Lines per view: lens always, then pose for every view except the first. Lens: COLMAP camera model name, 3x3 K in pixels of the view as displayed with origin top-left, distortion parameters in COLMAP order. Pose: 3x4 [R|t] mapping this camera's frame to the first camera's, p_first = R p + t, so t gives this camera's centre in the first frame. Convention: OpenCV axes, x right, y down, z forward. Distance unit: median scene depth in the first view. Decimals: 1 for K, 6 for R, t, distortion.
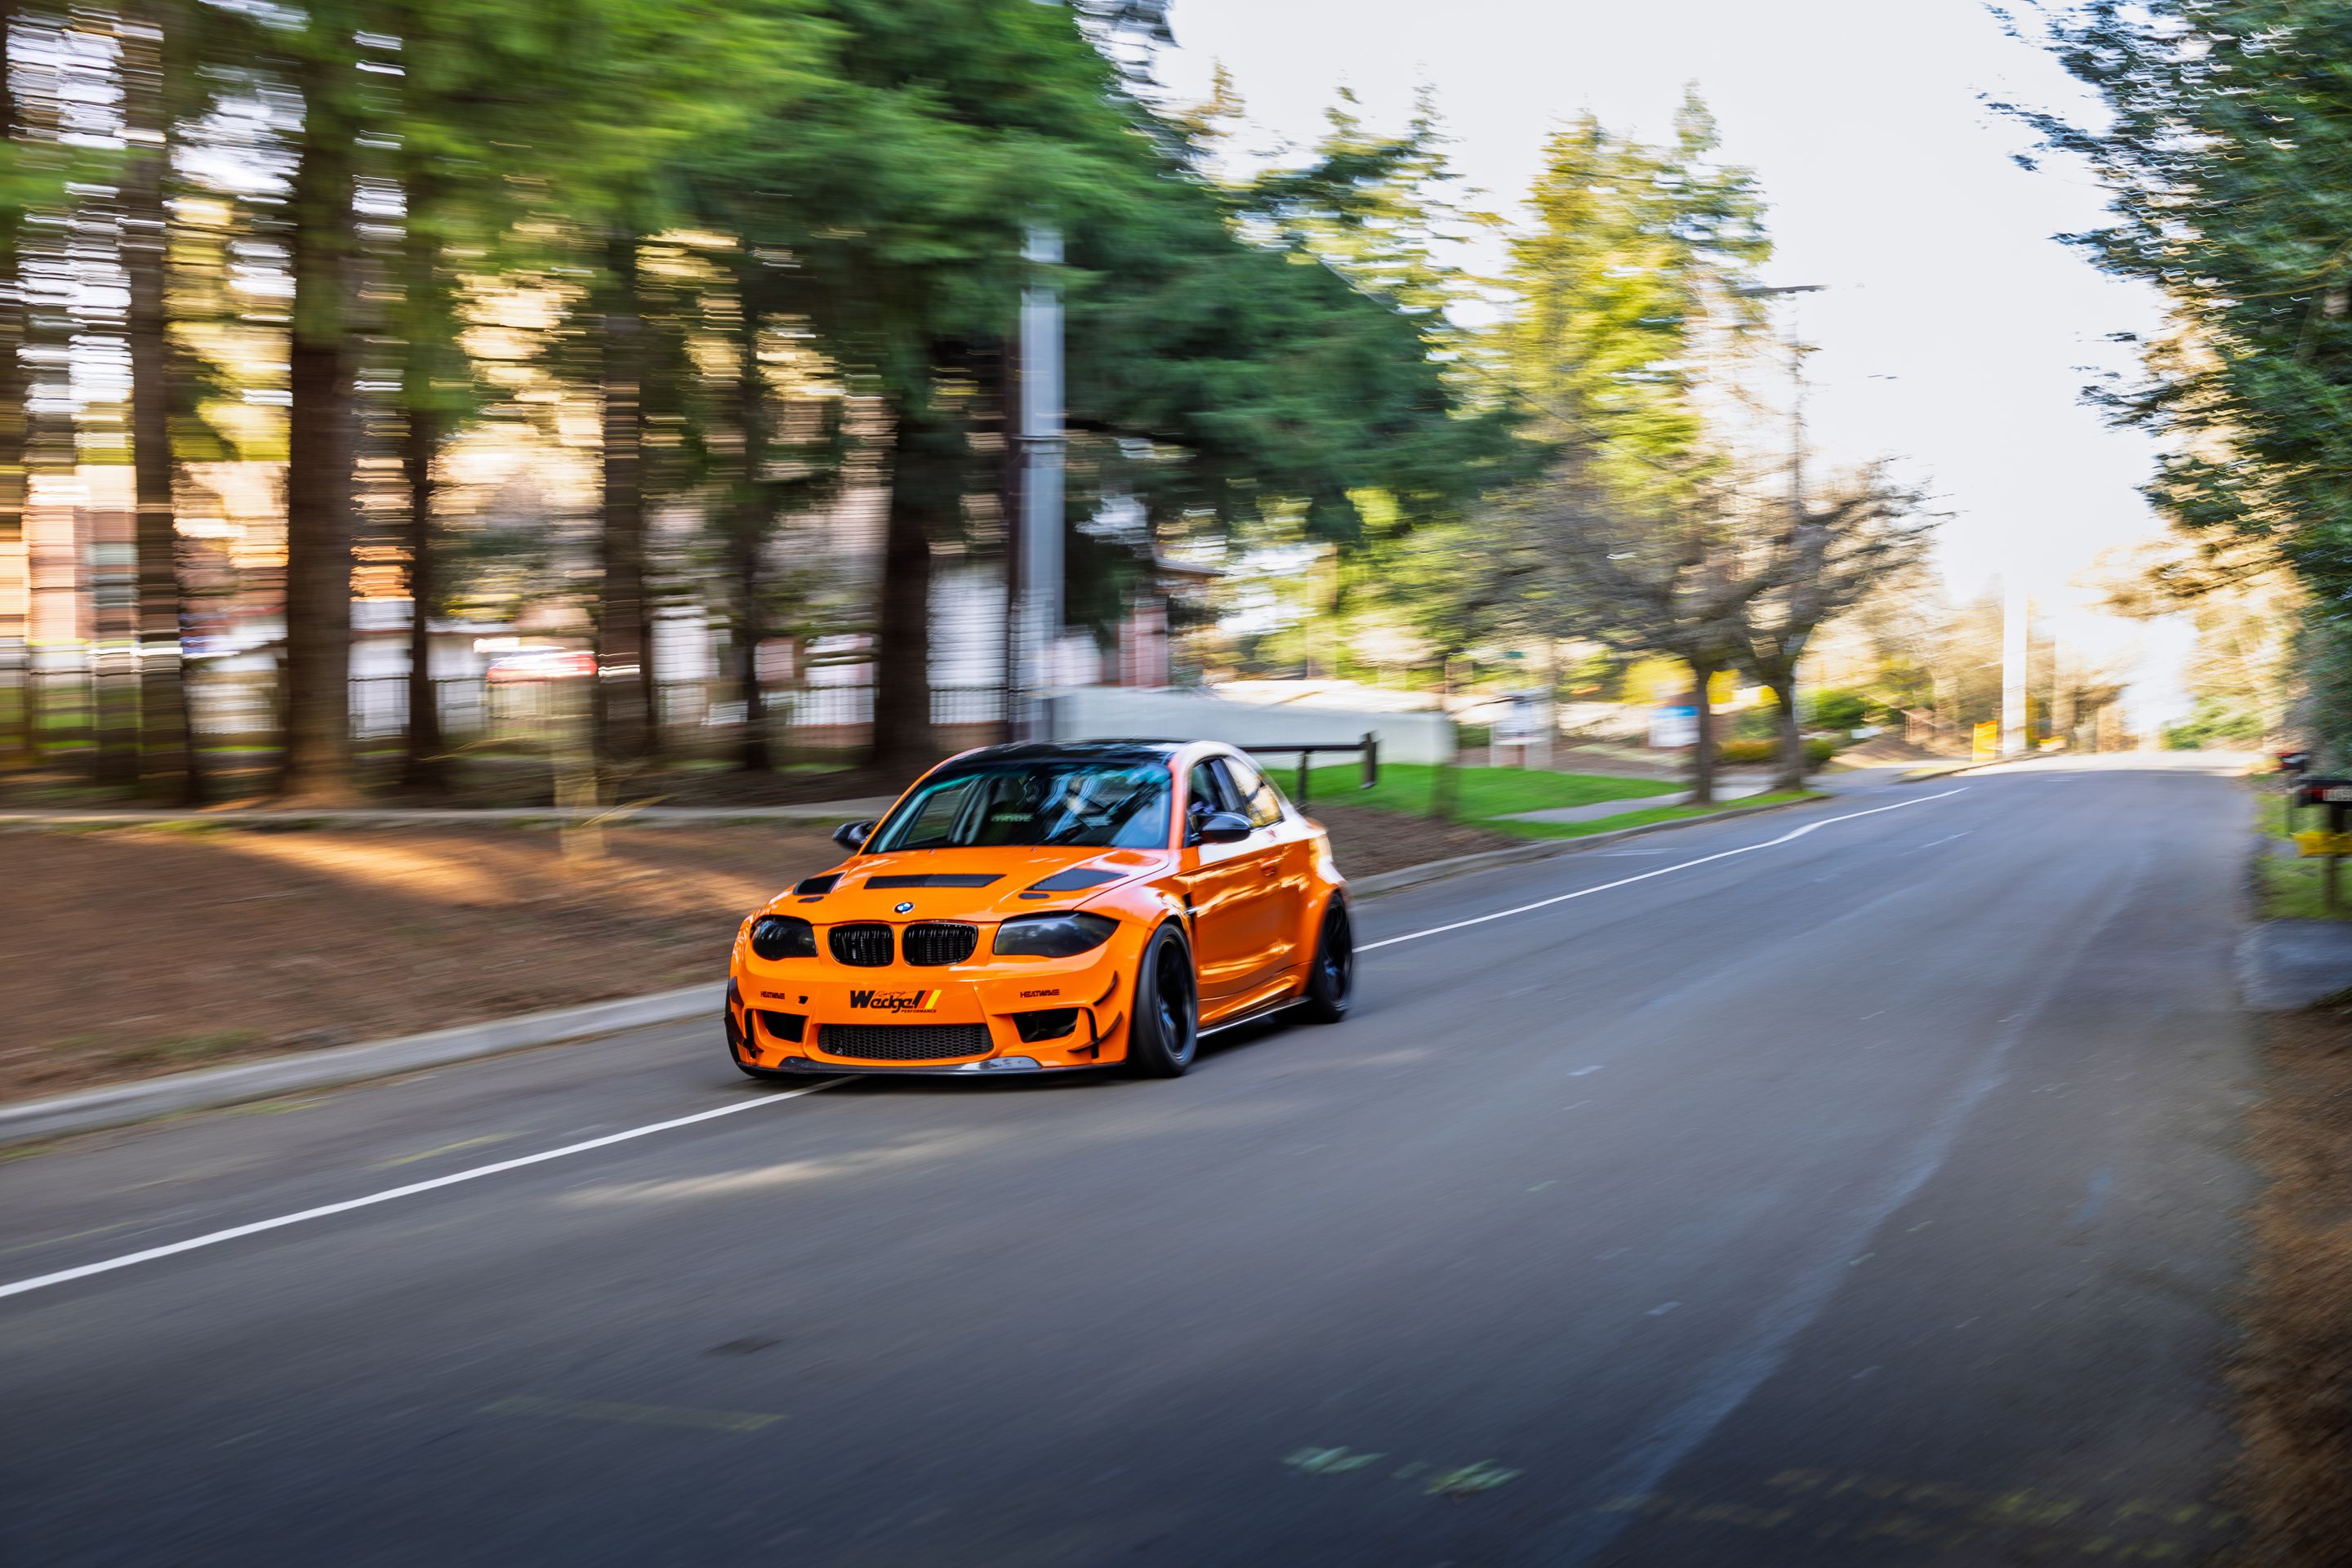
lens RADIAL K [[3359.1, 0, 1176.0], [0, 3359.1, 784.0], [0, 0, 1]] dist [0.009448, -0.000739]
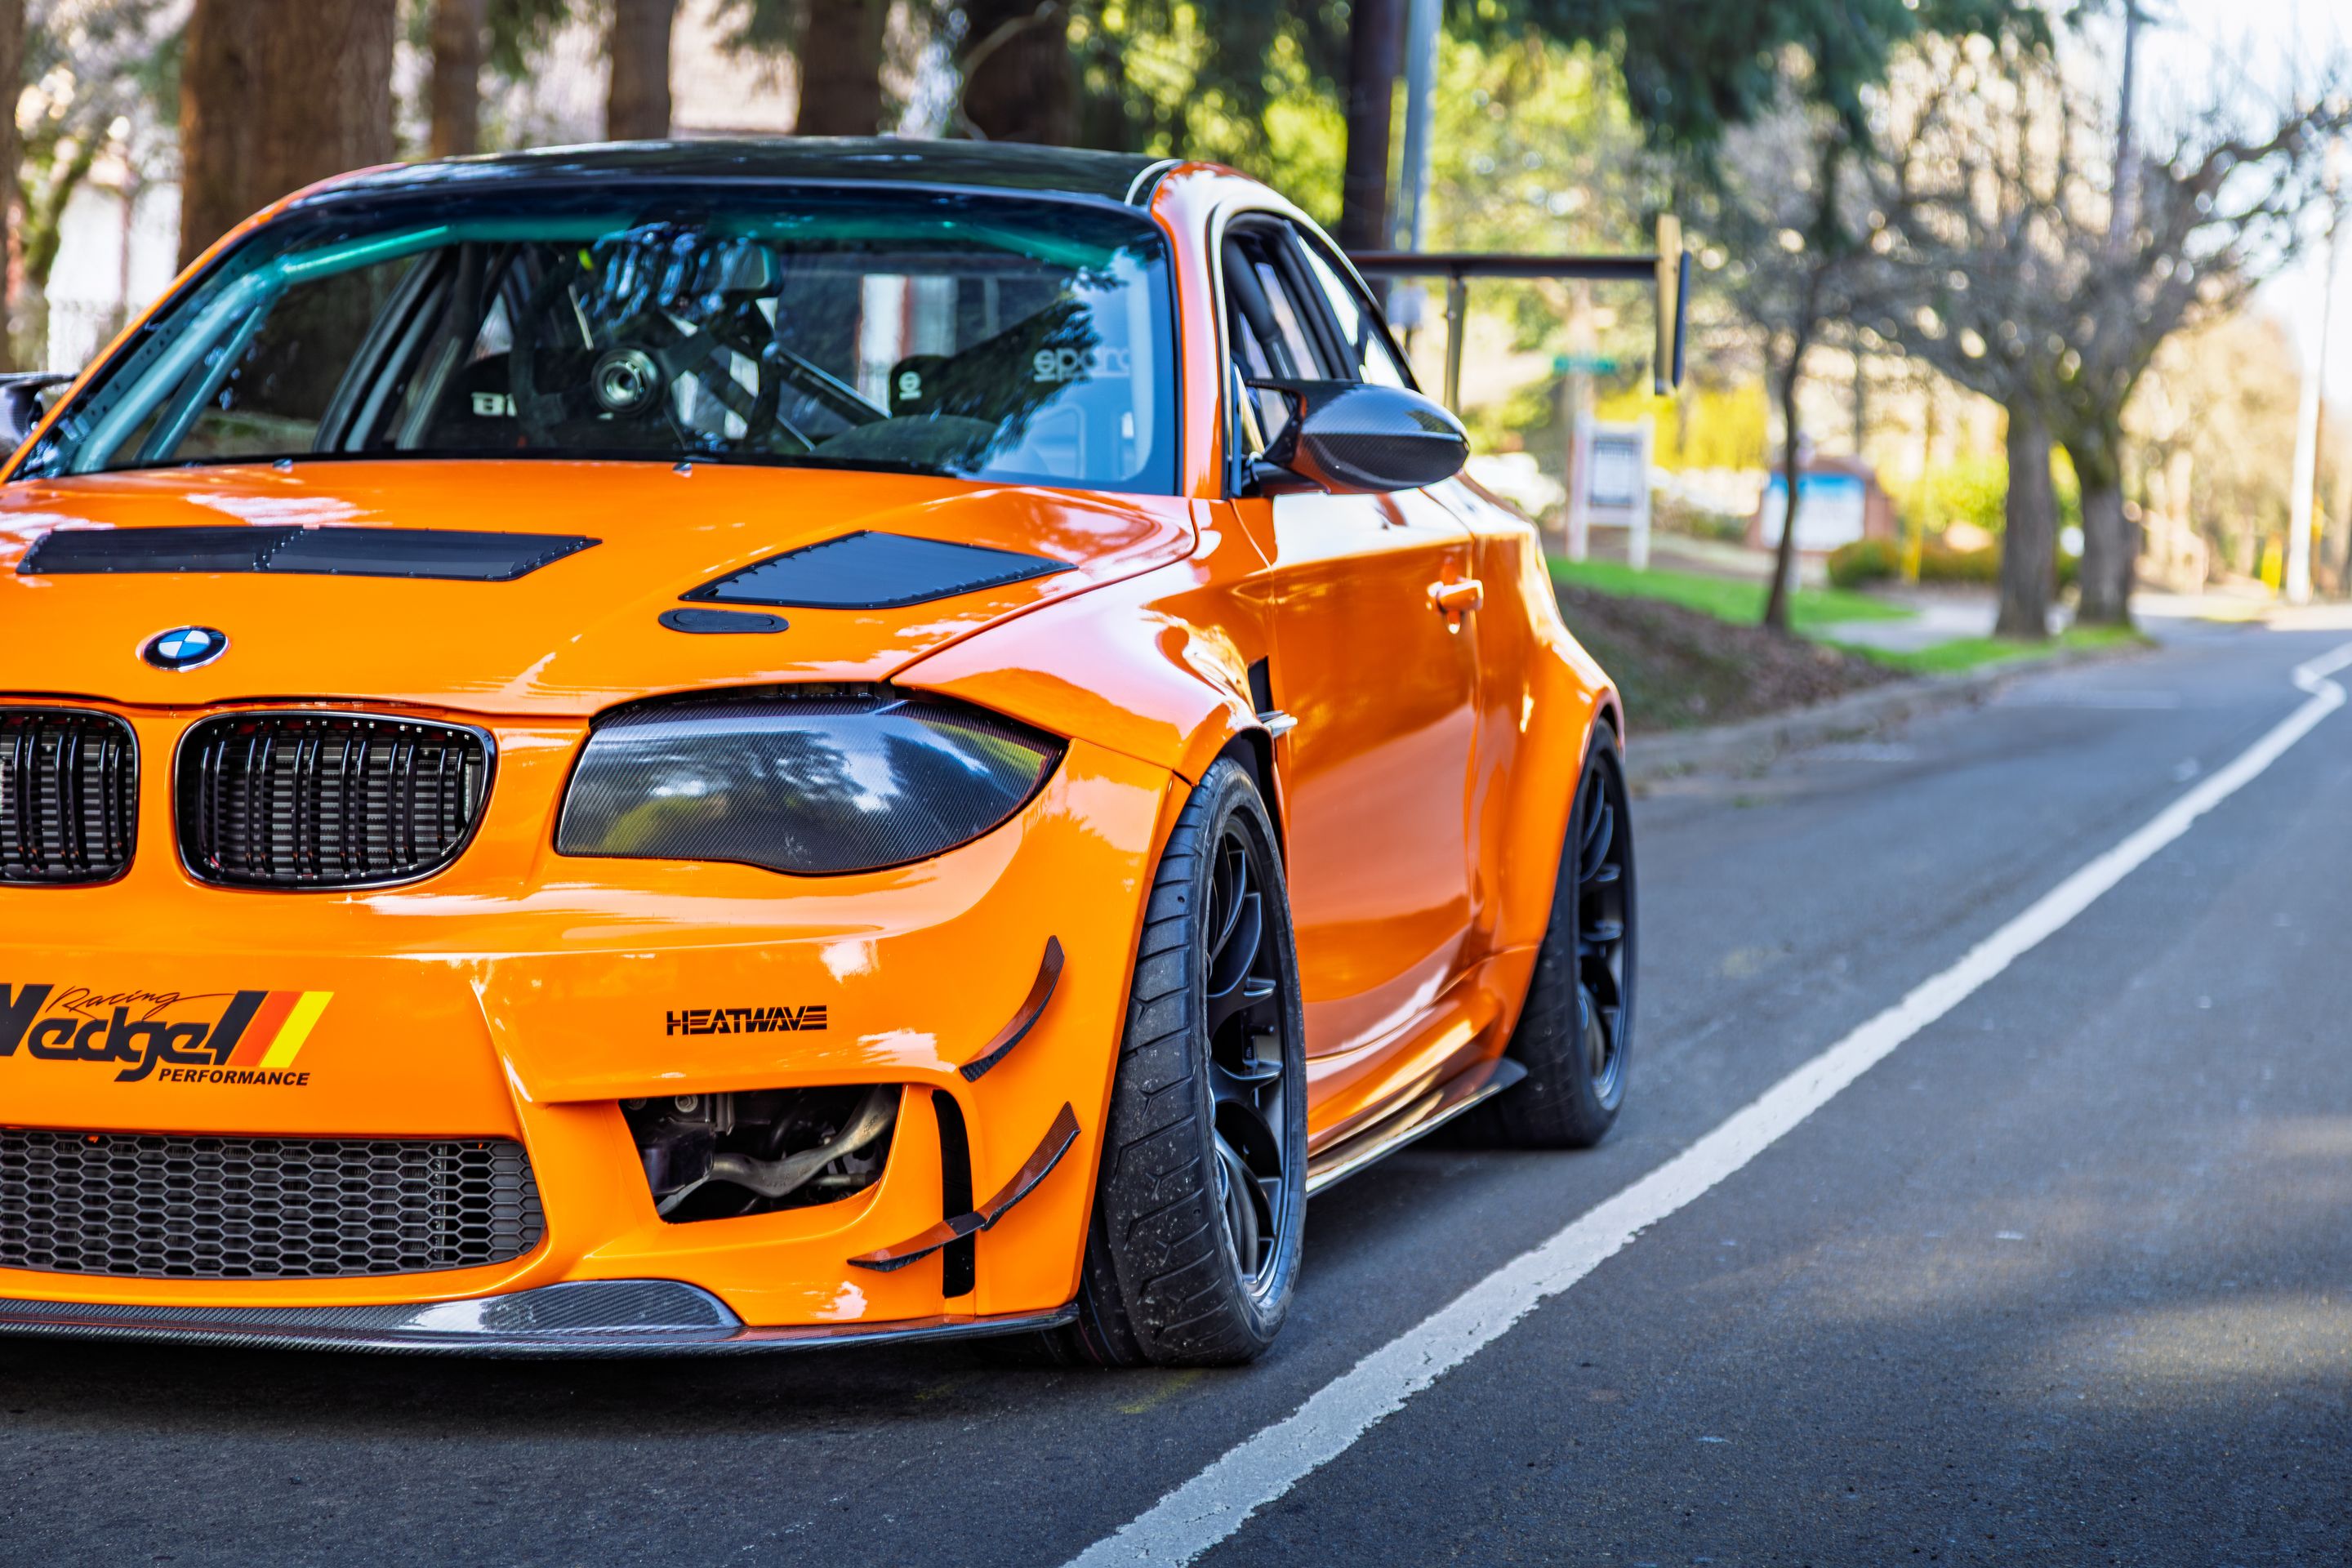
lens RADIAL K [[6195.2, 0, 1176.0], [0, 6195.2, 784.0], [0, 0, 1]] dist [0.019212, -0.168278]
pose [[0.994908, 0.036979, 0.093761, -0.050937], [-0.038894, 0.999069, 0.018685, 0.035235], [-0.092983, -0.022237, 0.995419, 0.544518]]
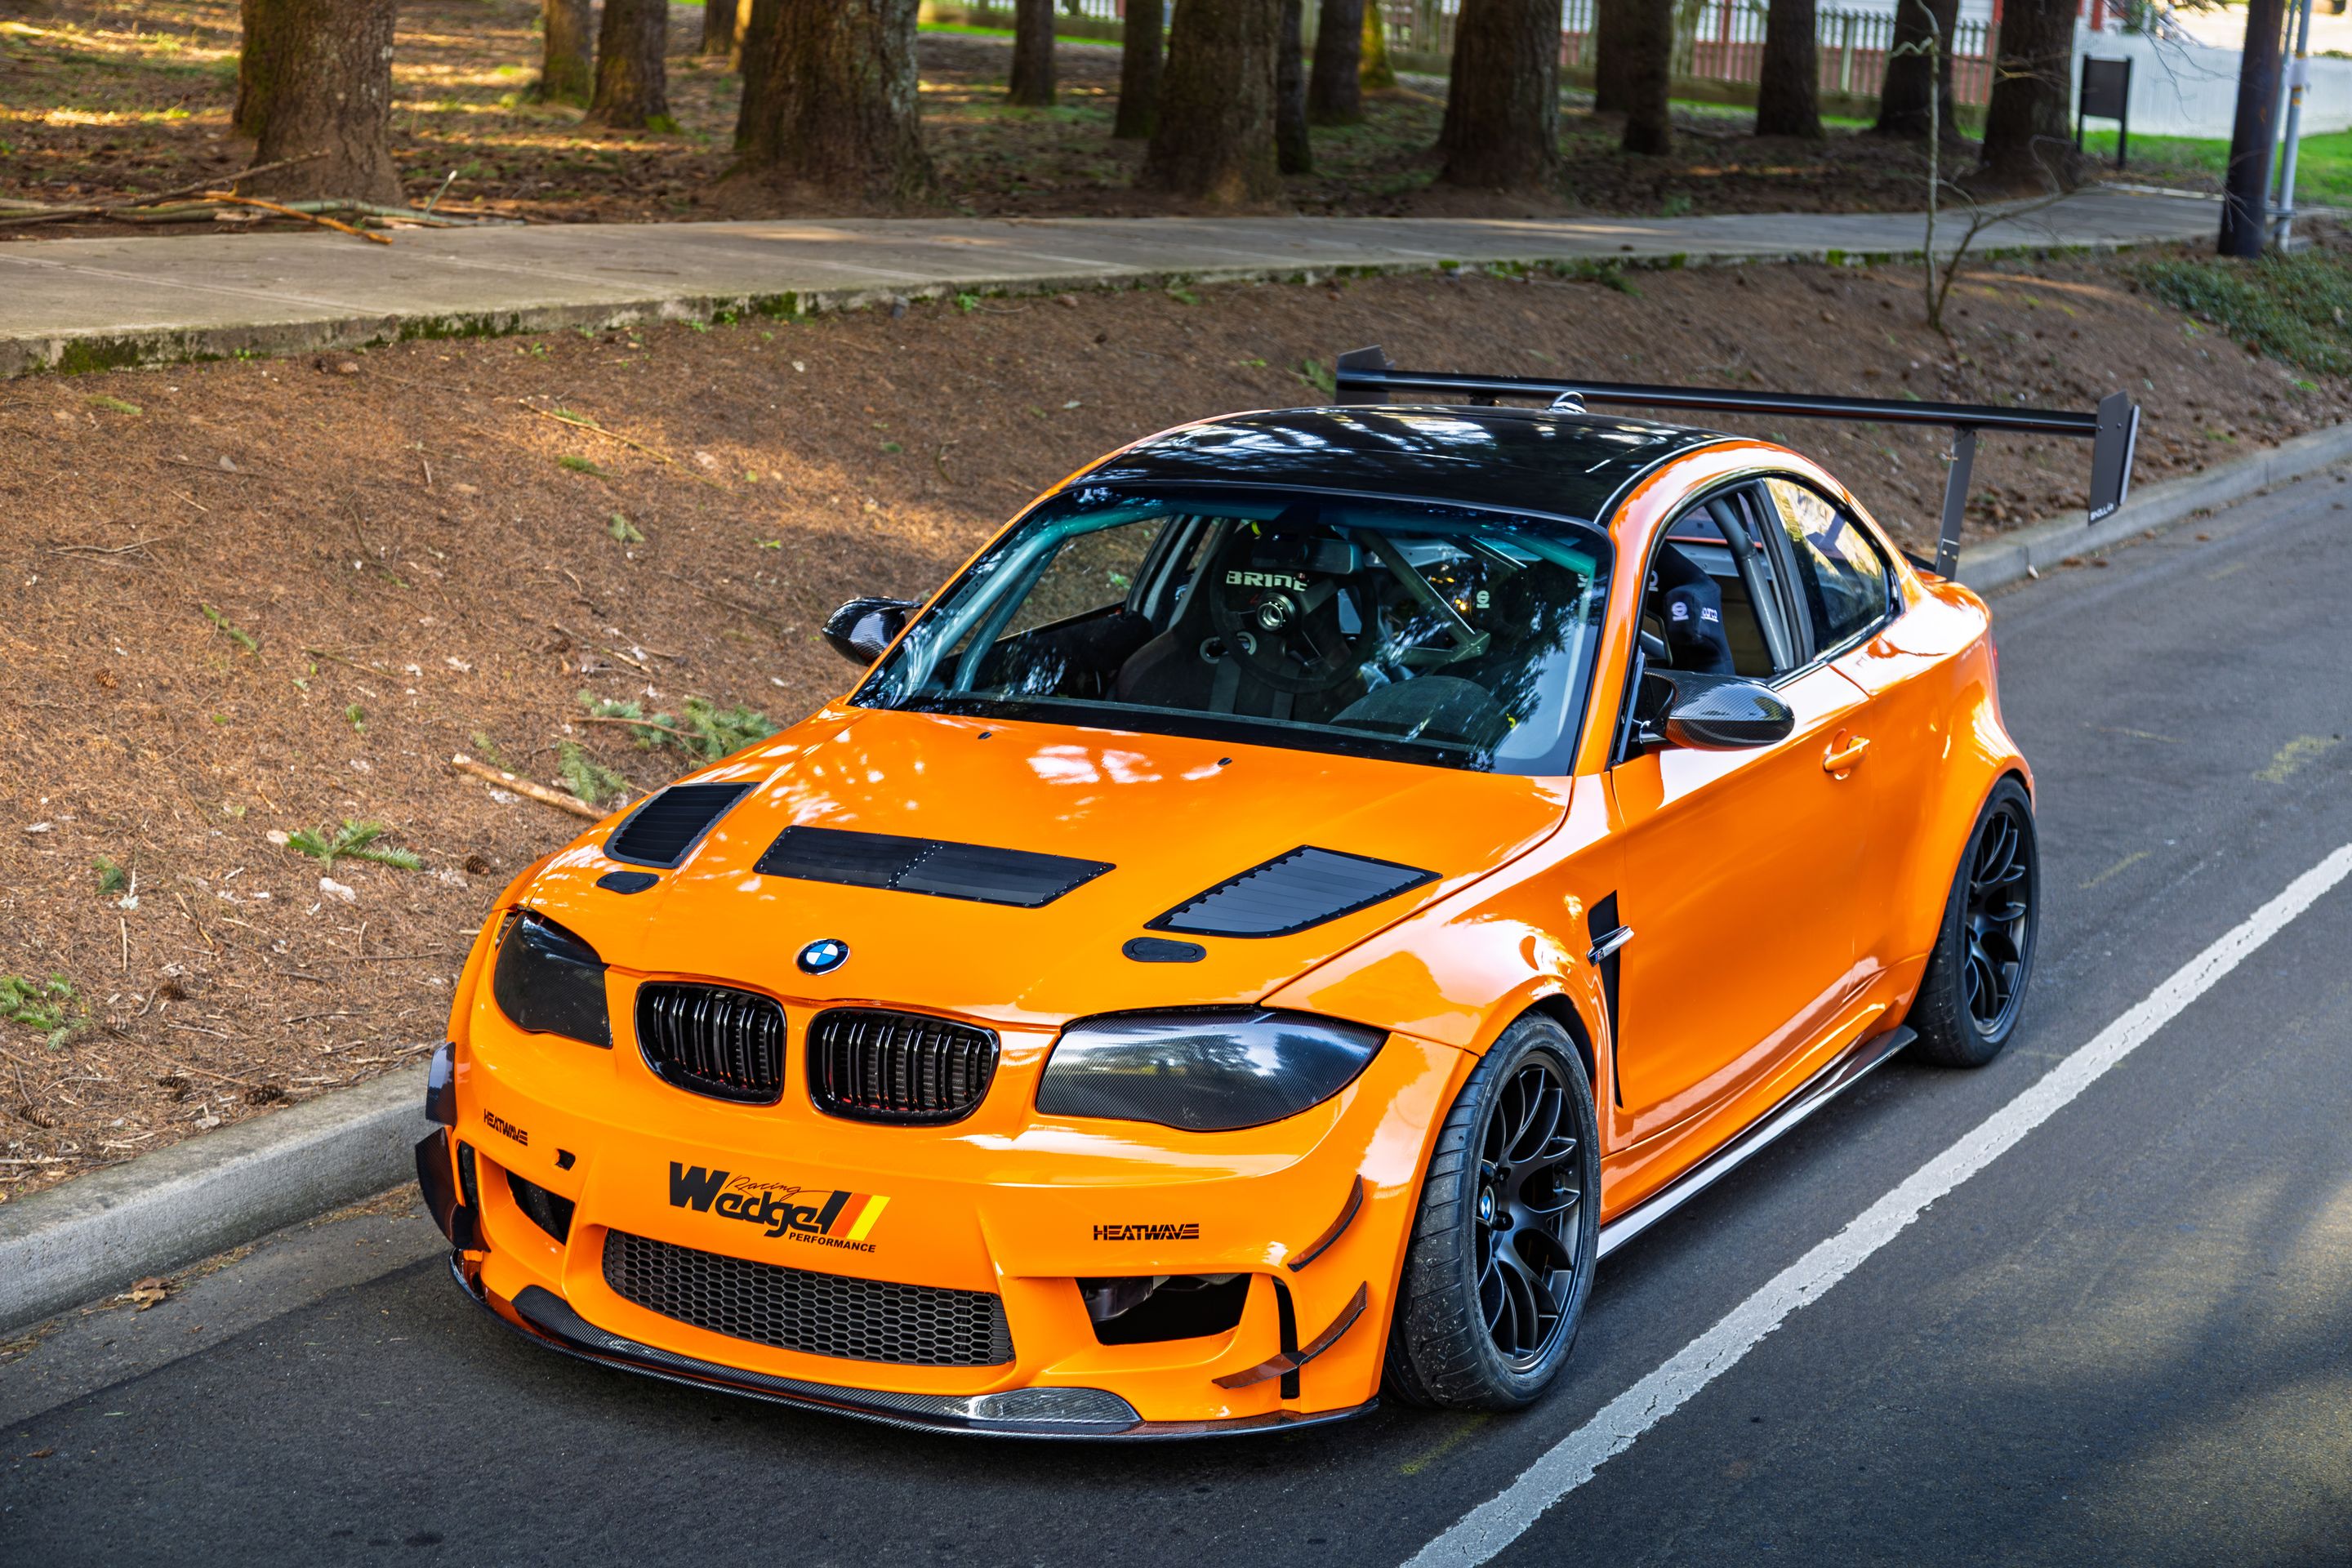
lens RADIAL K [[4112.3, 0, 1176.0], [0, 4112.3, 784.0], [0, 0, 1]] dist [0.039810, -0.060122]
pose [[0.985444, 0.080069, -0.149962, 0.026515], [-0.055608, 0.985431, 0.160731, -0.058753], [0.160647, -0.150052, 0.975539, 0.548809]]
